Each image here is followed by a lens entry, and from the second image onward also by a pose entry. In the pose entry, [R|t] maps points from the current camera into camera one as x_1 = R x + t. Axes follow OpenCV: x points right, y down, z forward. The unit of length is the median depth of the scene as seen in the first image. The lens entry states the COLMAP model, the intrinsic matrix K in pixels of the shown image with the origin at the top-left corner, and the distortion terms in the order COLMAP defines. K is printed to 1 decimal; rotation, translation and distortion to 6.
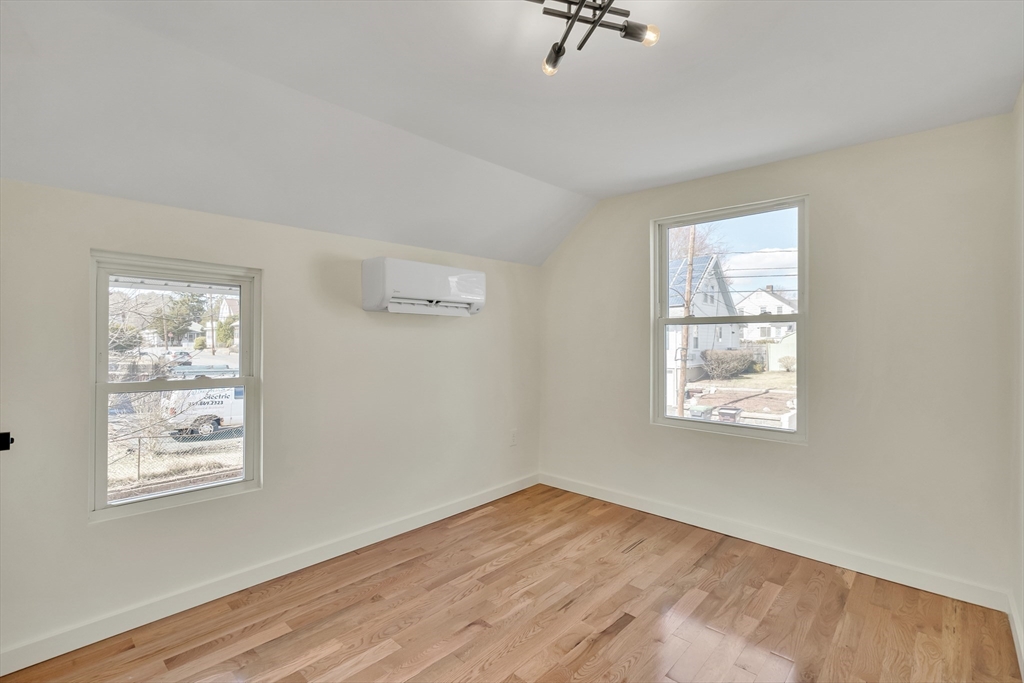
lens RADIAL K [[489.6, 0, 507.9], [0, 489.6, 346.2], [0, 0, 1]] dist [0.000030, 0.000132]
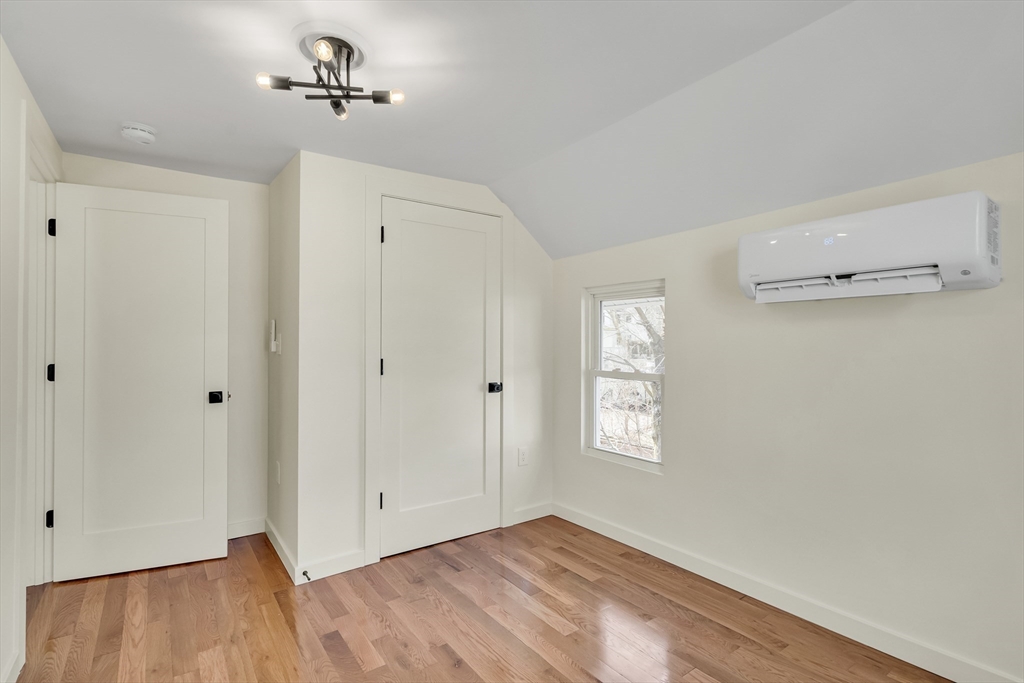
lens RADIAL K [[489.6, 0, 507.9], [0, 489.6, 346.2], [0, 0, 1]] dist [0.000030, 0.000132]
pose [[-0.227363, -0.011681, -0.973740, 0.712038], [-0.009372, 0.999908, -0.009806, 0.009267], [0.973765, 0.006897, -0.227452, 0.955127]]
